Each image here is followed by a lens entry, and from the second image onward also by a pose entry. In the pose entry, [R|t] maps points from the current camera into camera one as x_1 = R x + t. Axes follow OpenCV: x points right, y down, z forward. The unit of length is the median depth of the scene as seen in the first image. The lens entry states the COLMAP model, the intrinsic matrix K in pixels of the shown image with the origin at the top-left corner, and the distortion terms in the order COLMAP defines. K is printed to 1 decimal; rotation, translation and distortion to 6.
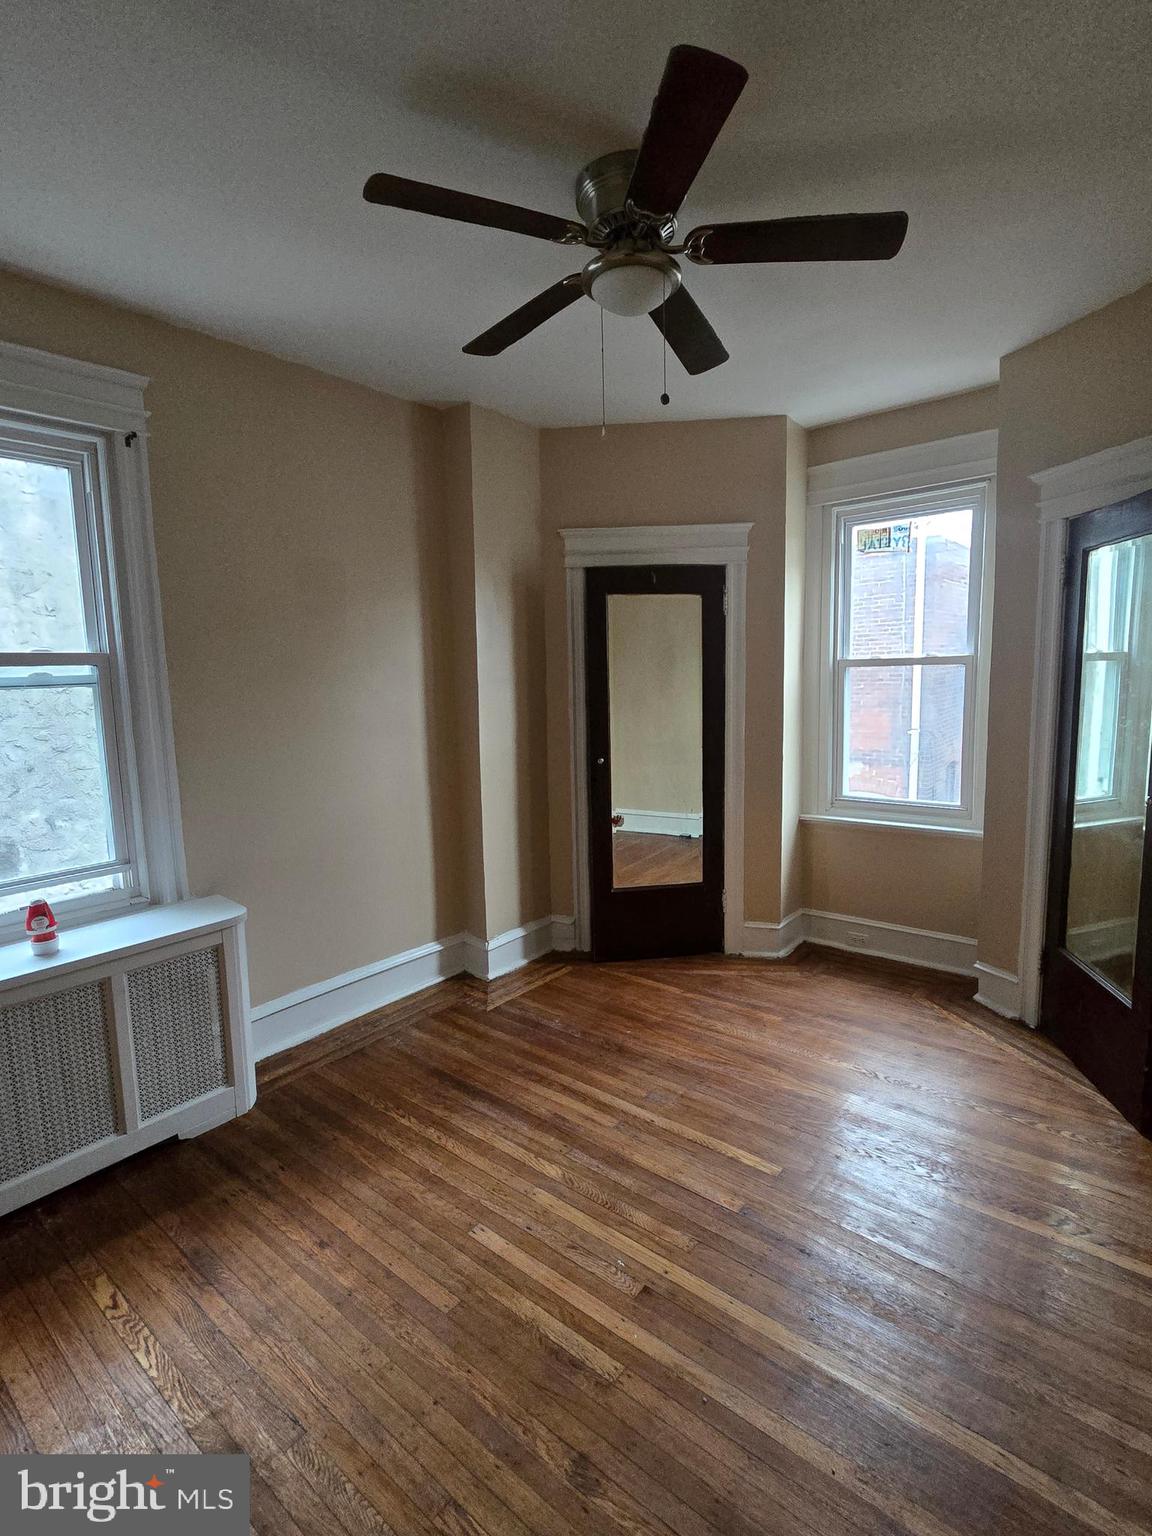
lens RADIAL K [[751.2, 0, 576.2], [0, 751.2, 768.5], [0, 0, 1]] dist [-0.000505, -0.000005]
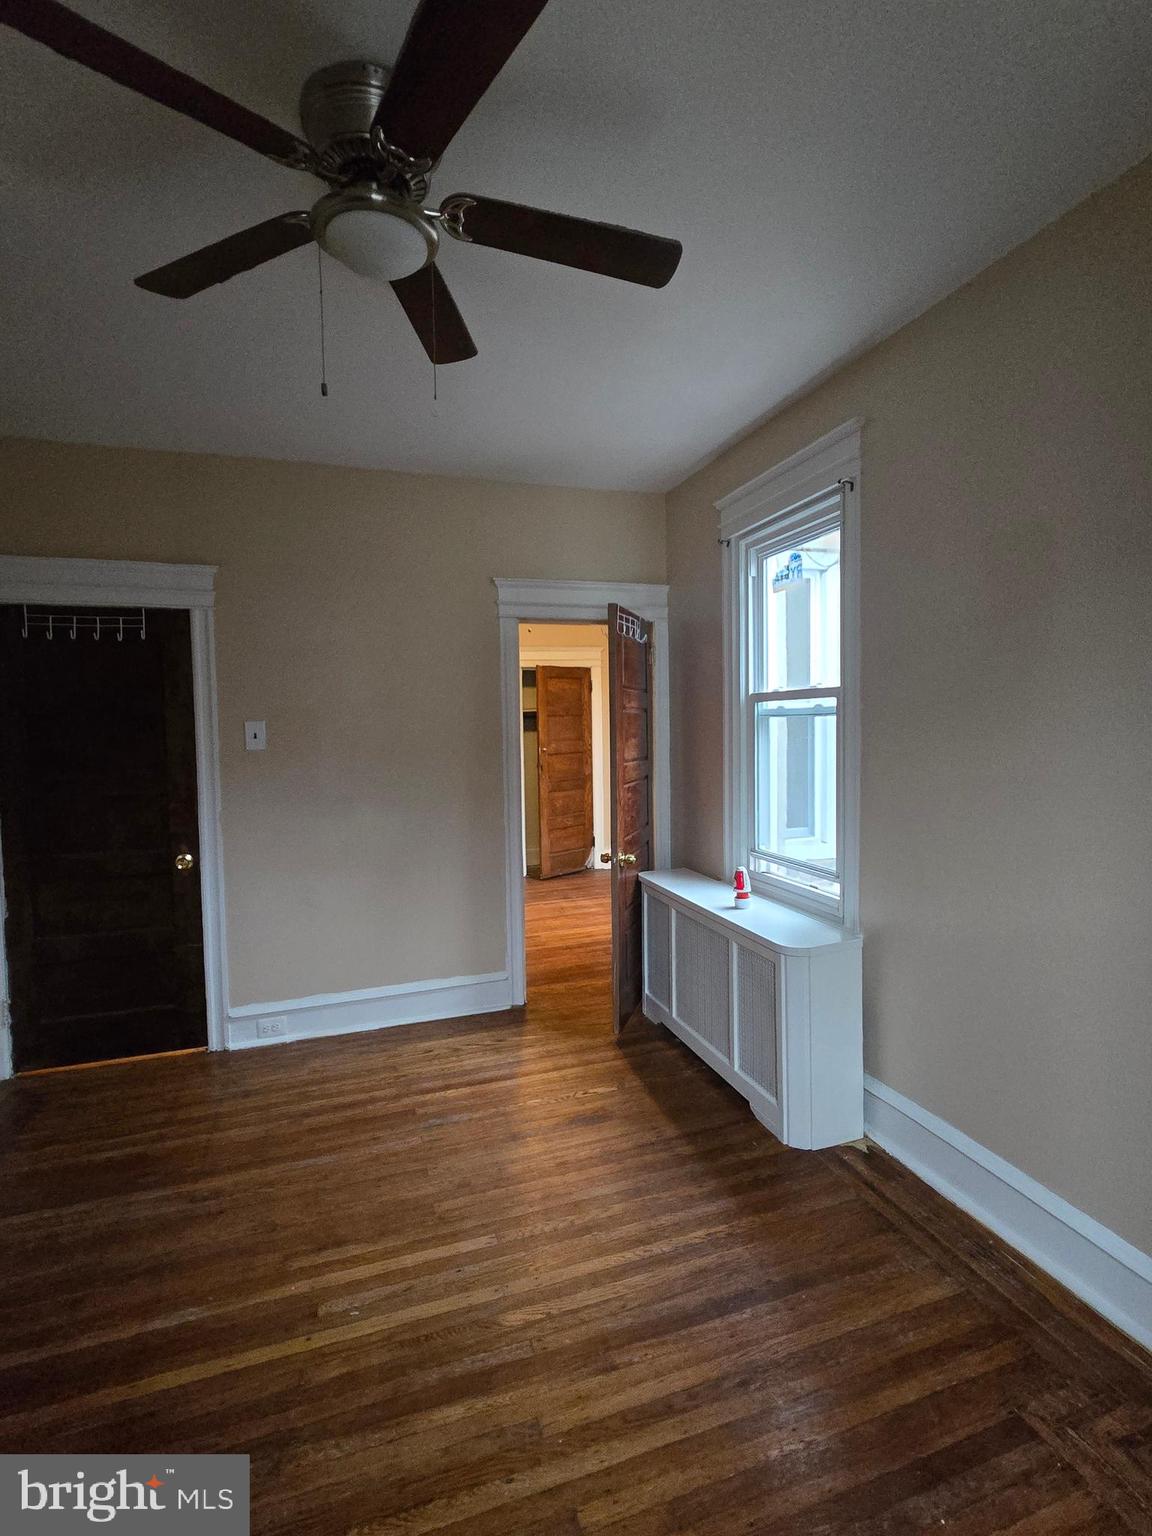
lens RADIAL K [[713.1, 0, 576.5], [0, 713.1, 762.7], [0, 0, 1]] dist [0.002759, 0.000347]
pose [[-0.516593, 0.072320, -0.853171, 0.553131], [-0.083146, 0.987480, 0.134049, -0.169430], [0.852184, 0.140186, -0.504113, 1.367181]]
